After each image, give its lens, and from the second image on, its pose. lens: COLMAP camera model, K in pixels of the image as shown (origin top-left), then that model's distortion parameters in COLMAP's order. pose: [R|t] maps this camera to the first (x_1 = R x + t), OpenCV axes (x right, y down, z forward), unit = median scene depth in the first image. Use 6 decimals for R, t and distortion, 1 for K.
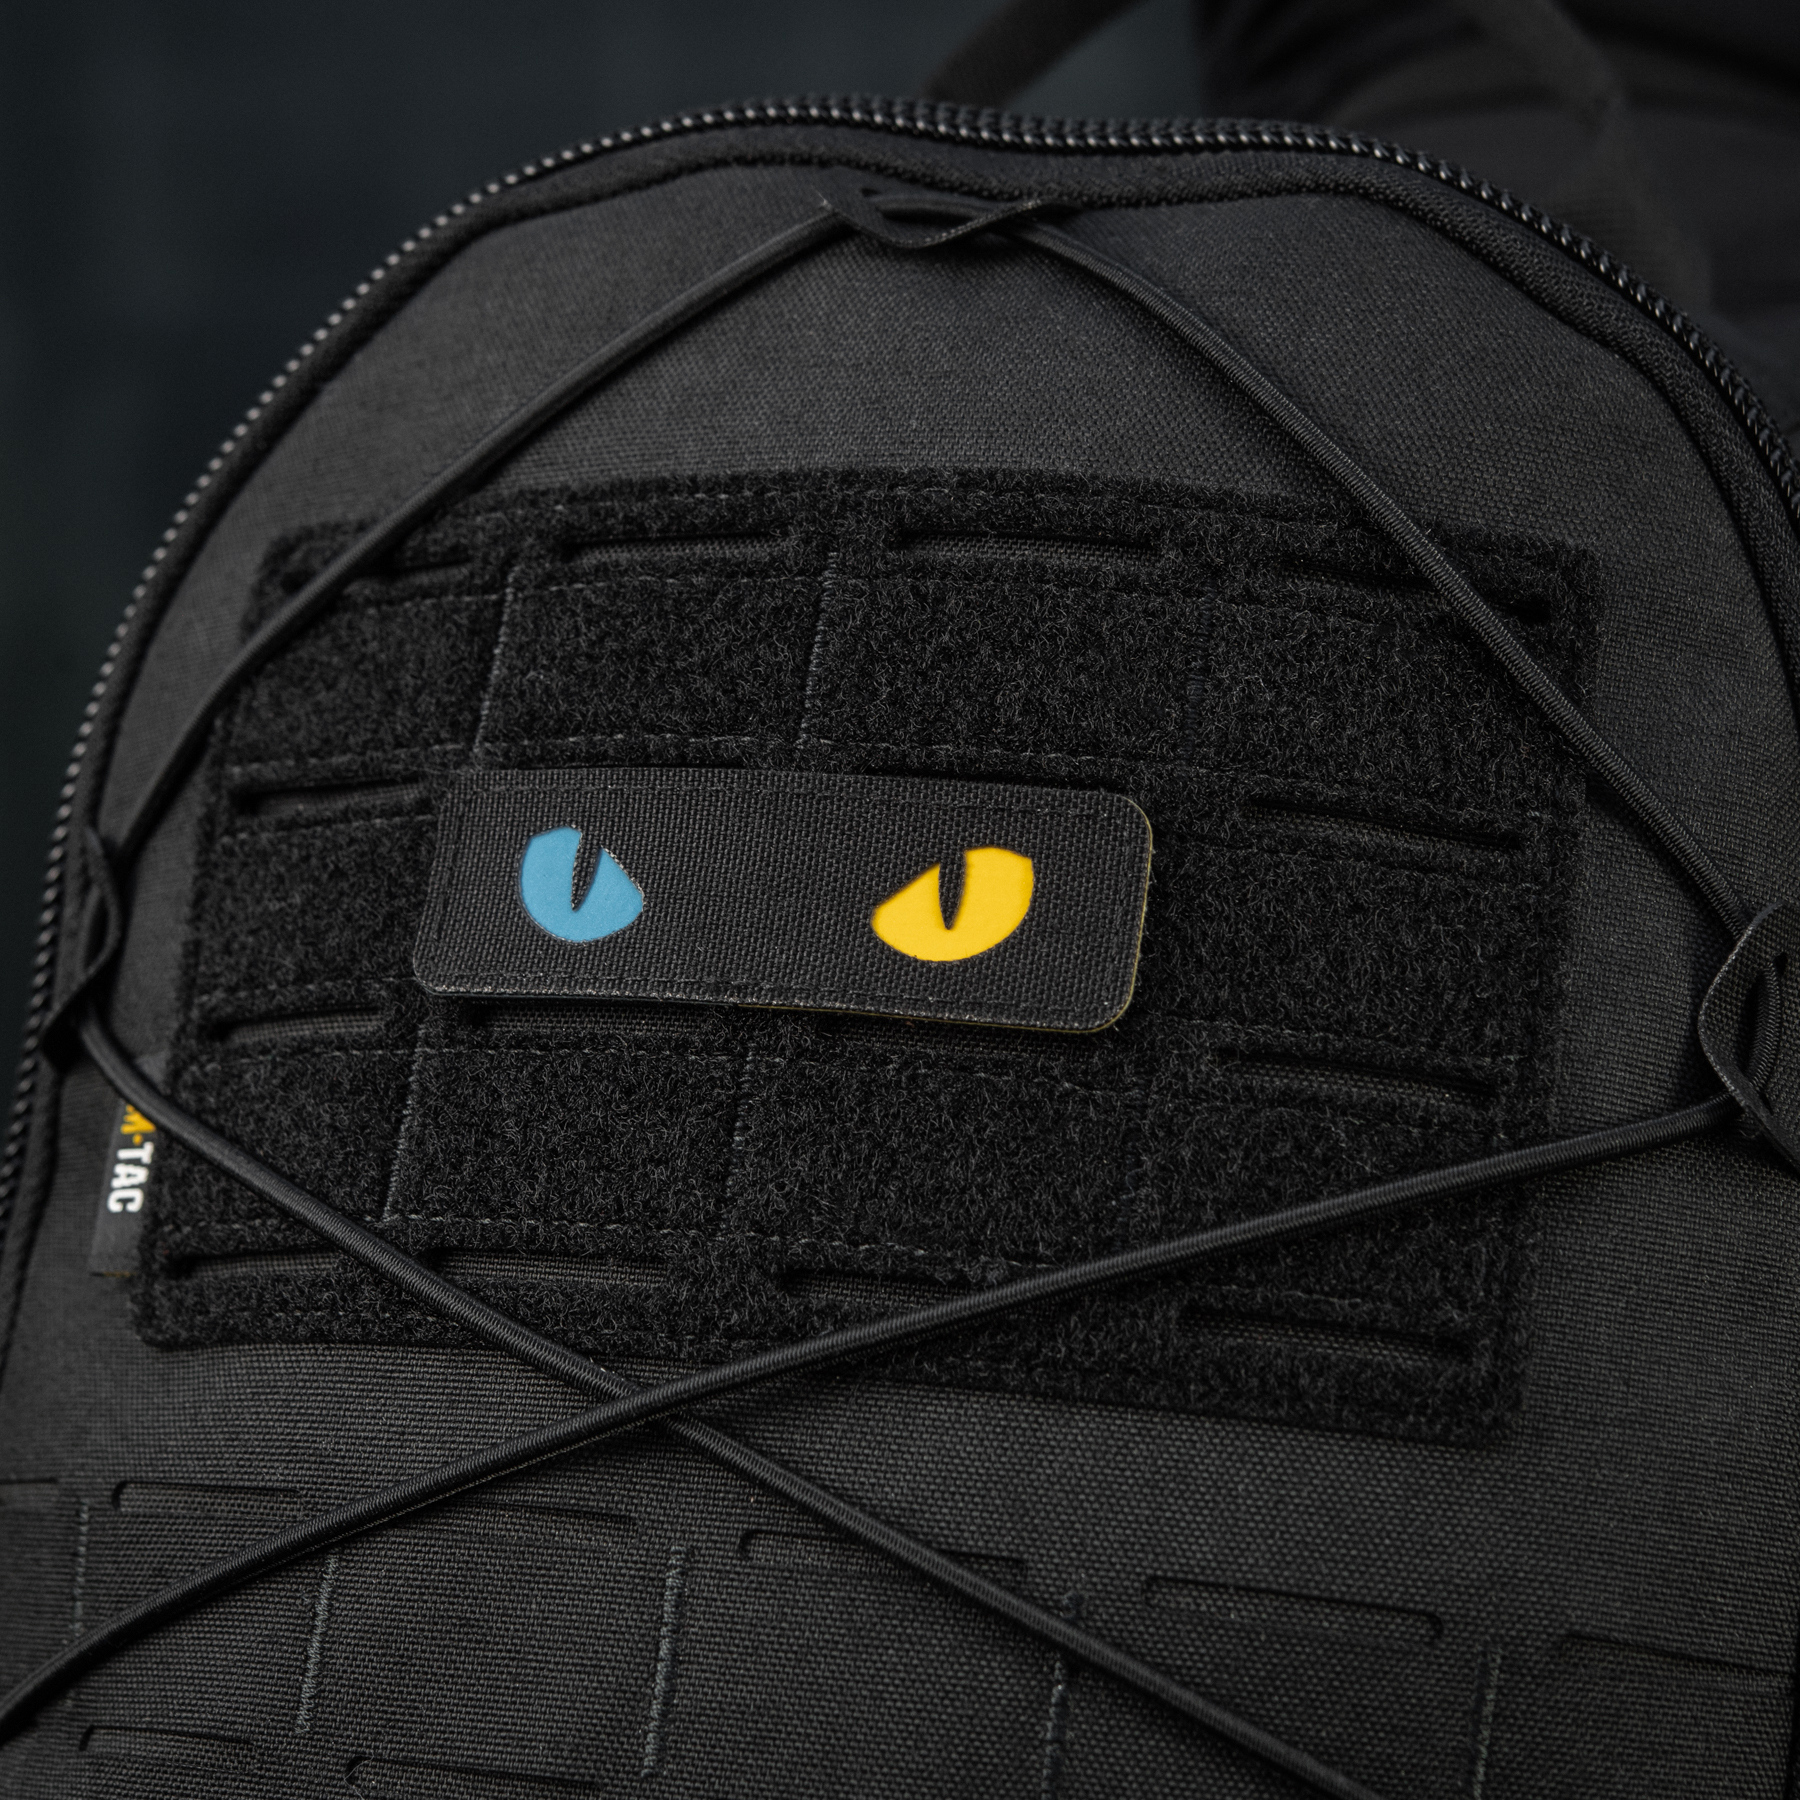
lens RADIAL K [[4702.9, 0, 1023.9], [0, 4702.9, 902.4], [0, 0, 1]] dist [0.048523, -0.258986]
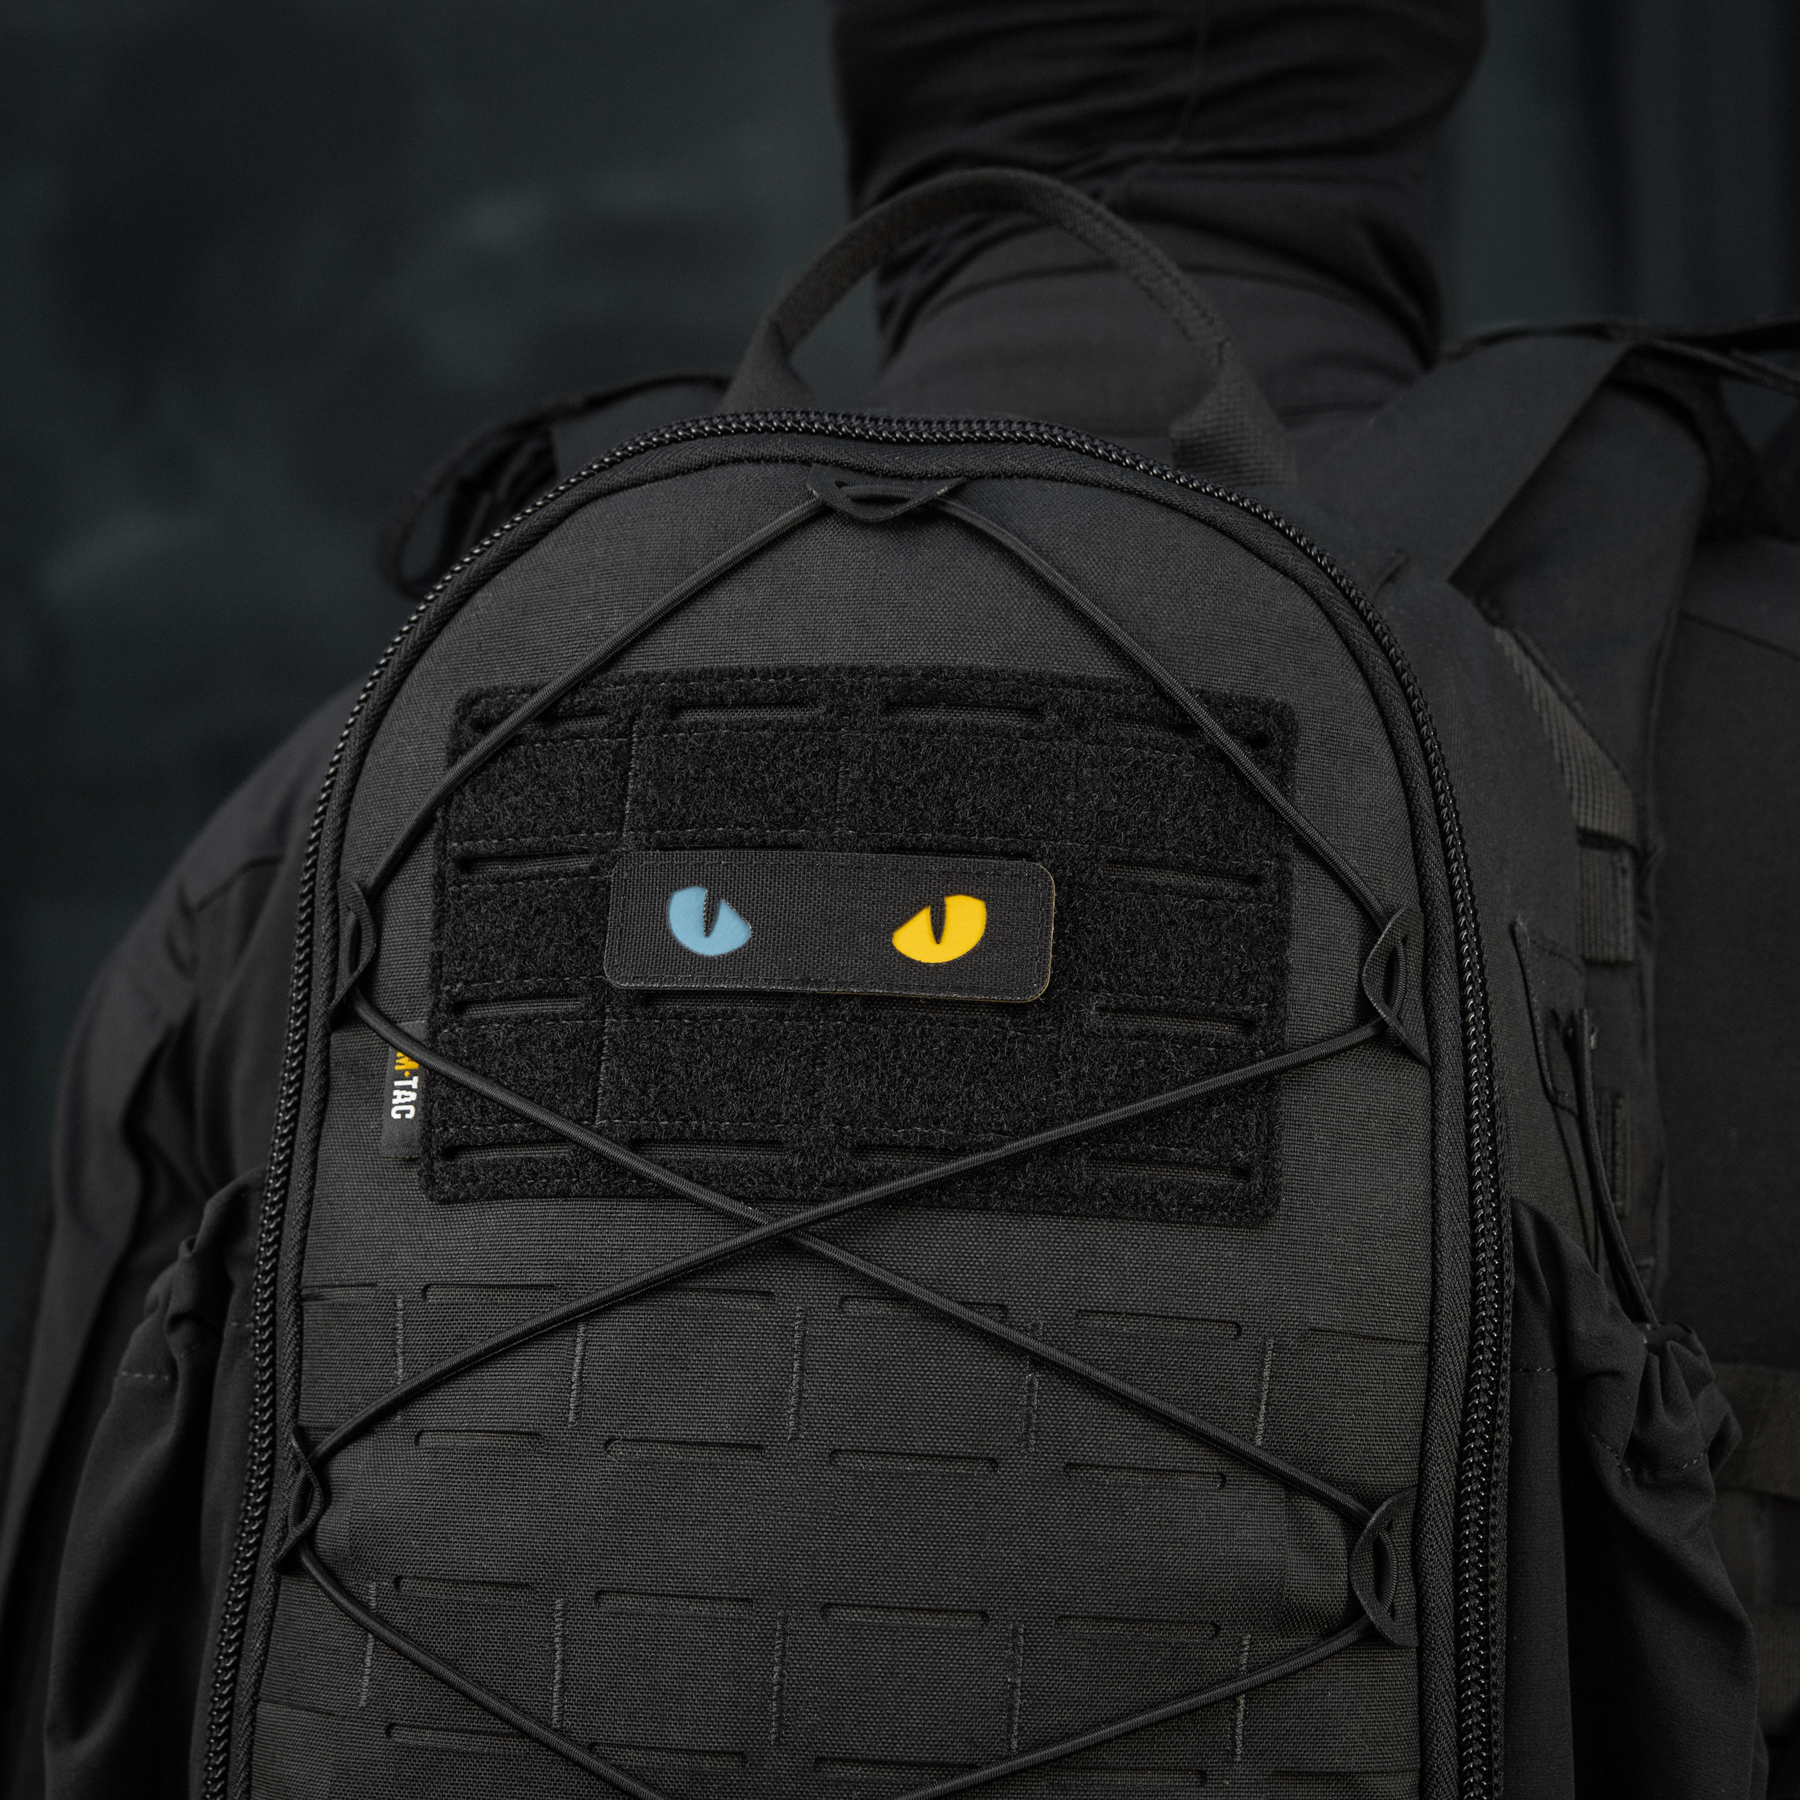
lens RADIAL K [[4702.9, 0, 1023.9], [0, 4702.9, 902.4], [0, 0, 1]] dist [0.048523, -0.258986]
pose [[0.984711, -0.042340, 0.168969, -0.268943], [0.029127, 0.996376, 0.079920, -0.142639], [-0.171741, -0.073776, 0.982376, -0.679908]]
